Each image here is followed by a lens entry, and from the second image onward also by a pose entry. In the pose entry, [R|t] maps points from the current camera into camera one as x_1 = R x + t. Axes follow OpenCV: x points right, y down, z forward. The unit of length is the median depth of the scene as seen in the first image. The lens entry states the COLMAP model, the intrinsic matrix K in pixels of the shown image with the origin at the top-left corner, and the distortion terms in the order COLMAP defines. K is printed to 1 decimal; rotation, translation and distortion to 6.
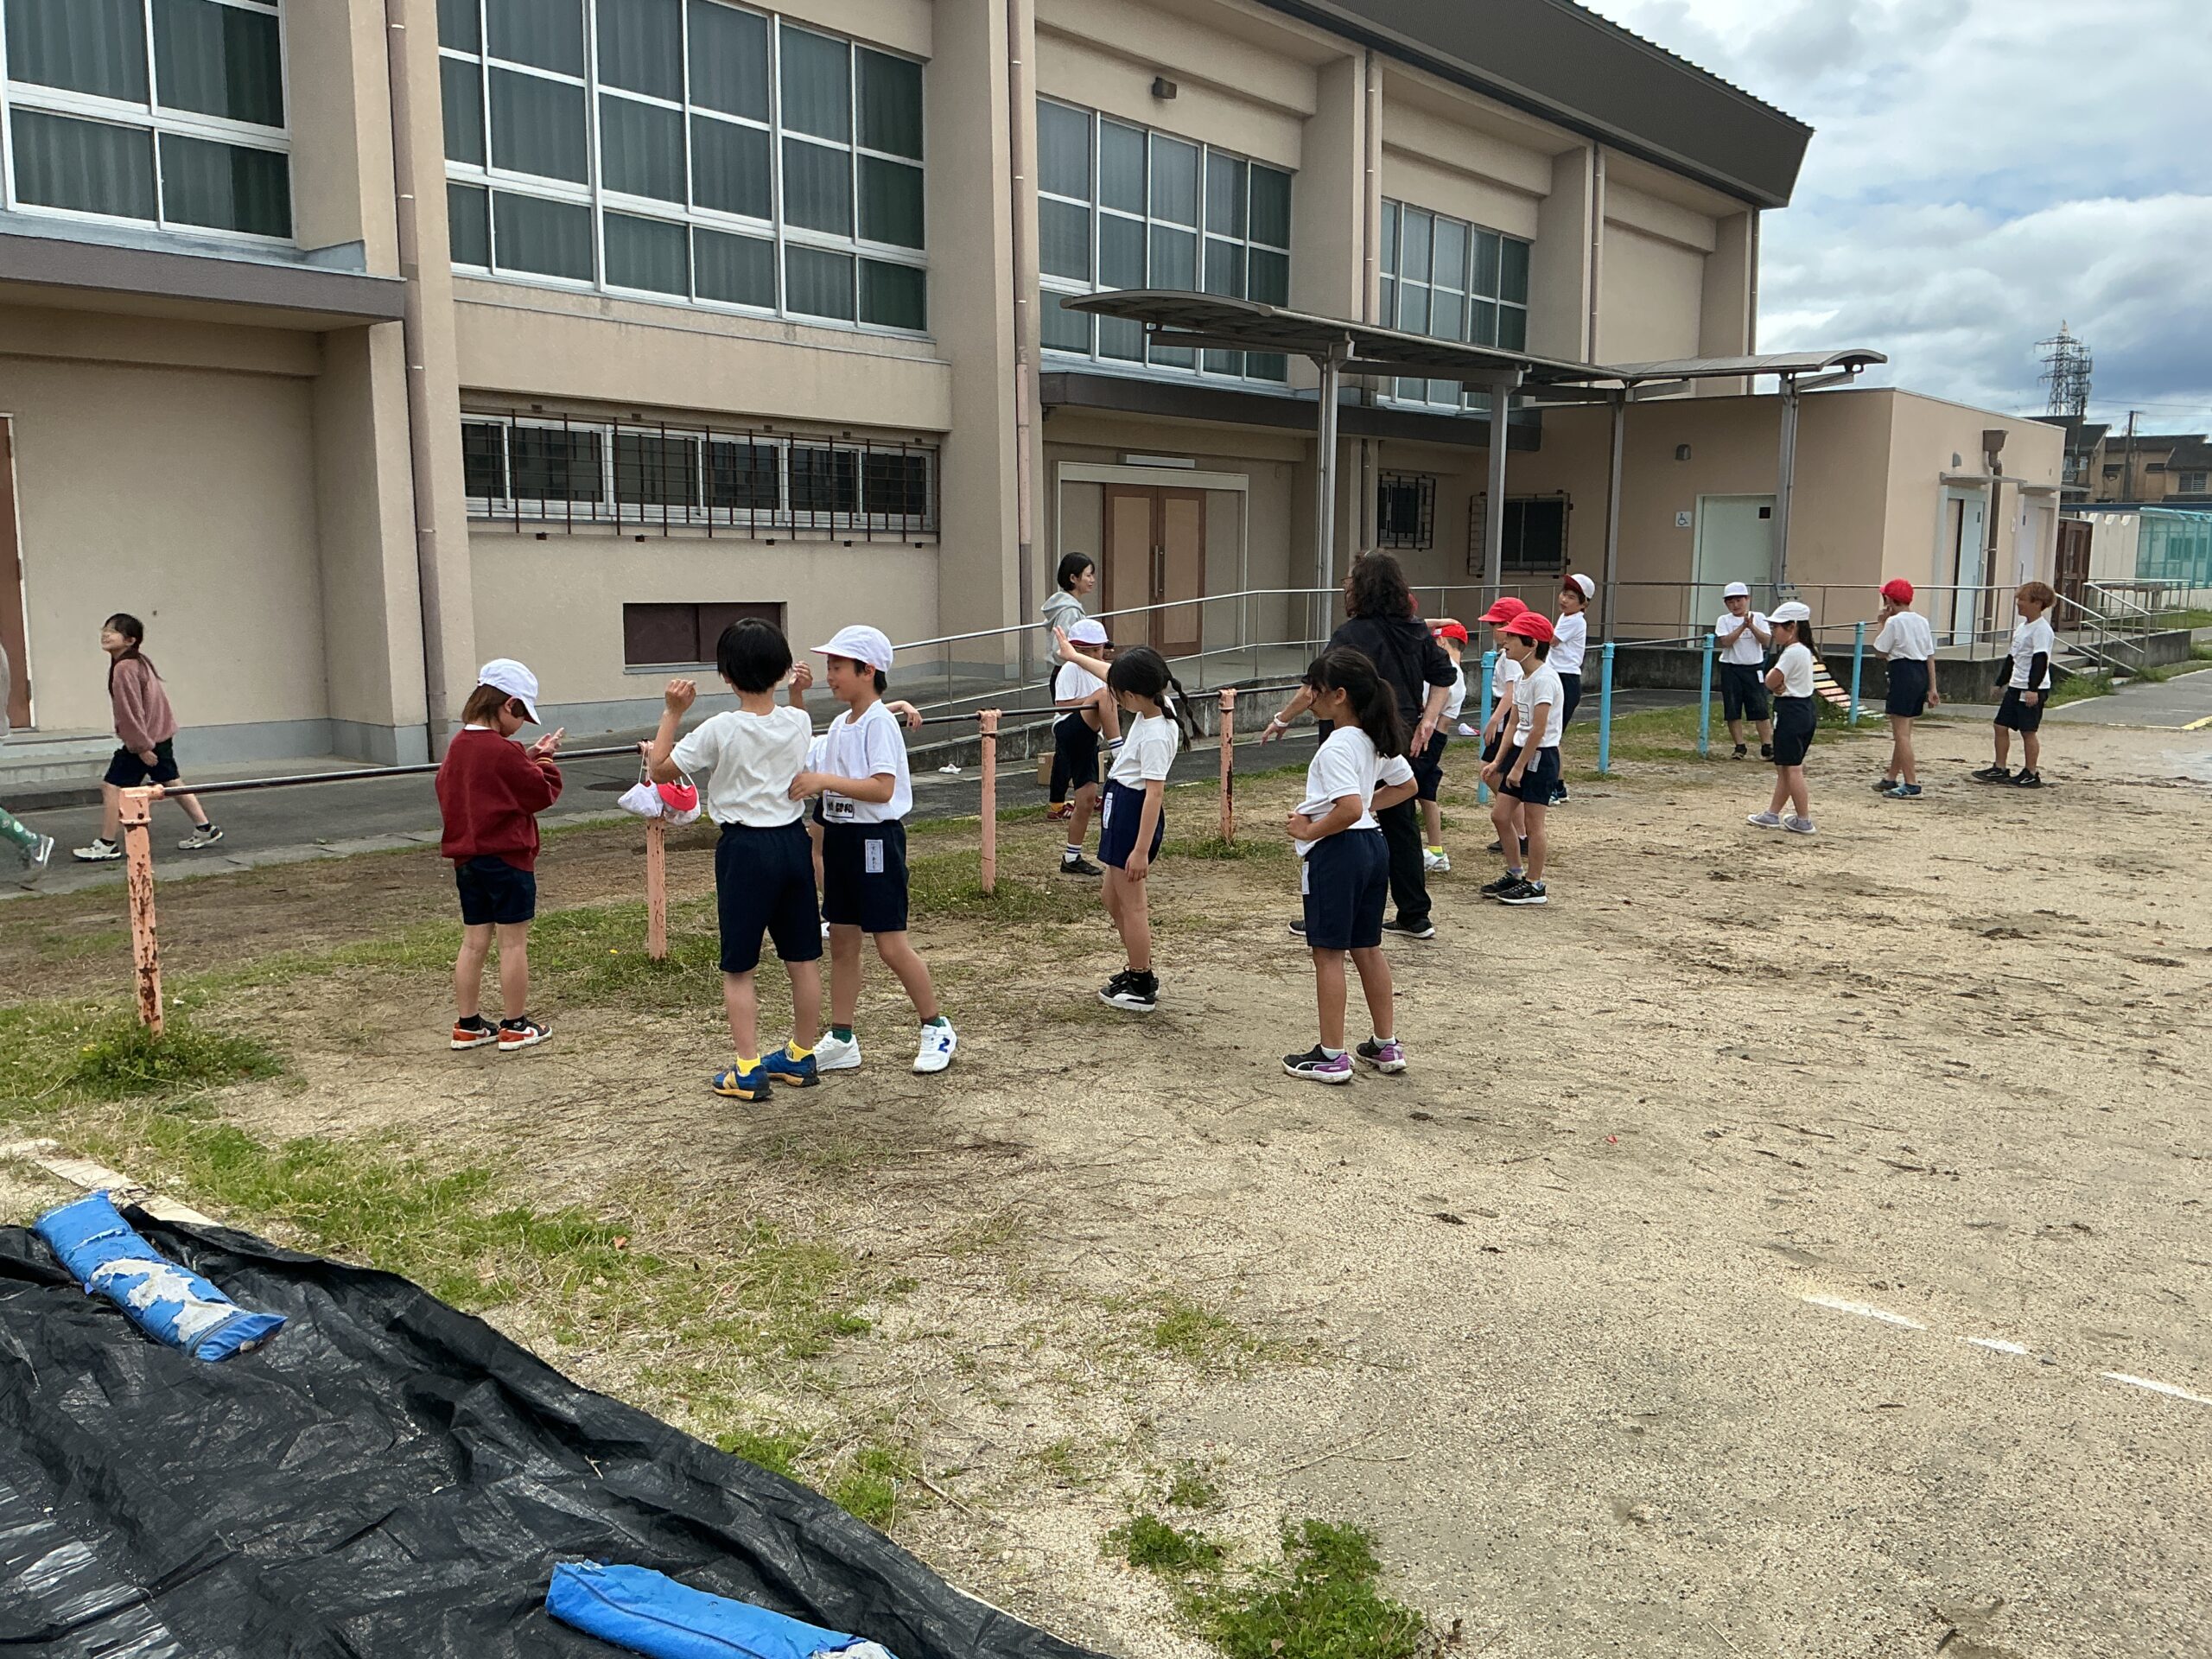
lens RADIAL K [[1892.8, 0, 1110.8], [0, 1892.8, 822.9], [0, 0, 1]] dist [0.036128, -0.056212]
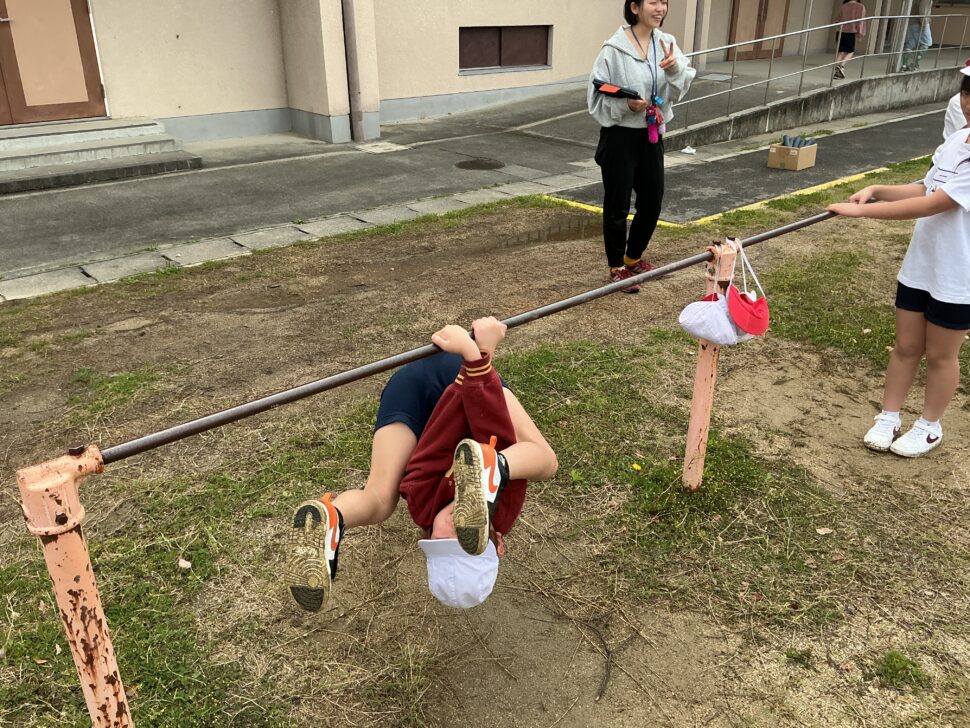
lens RADIAL K [[830.0, 0, 488.6], [0, 830.0, 367.9], [0, 0, 1]] dist [0.036128, -0.056212]
pose [[0.988664, 0.057905, -0.138528, -0.172057], [-0.017502, 0.960796, 0.276703, -0.051635], [0.149120, -0.271142, 0.950918, 0.382962]]
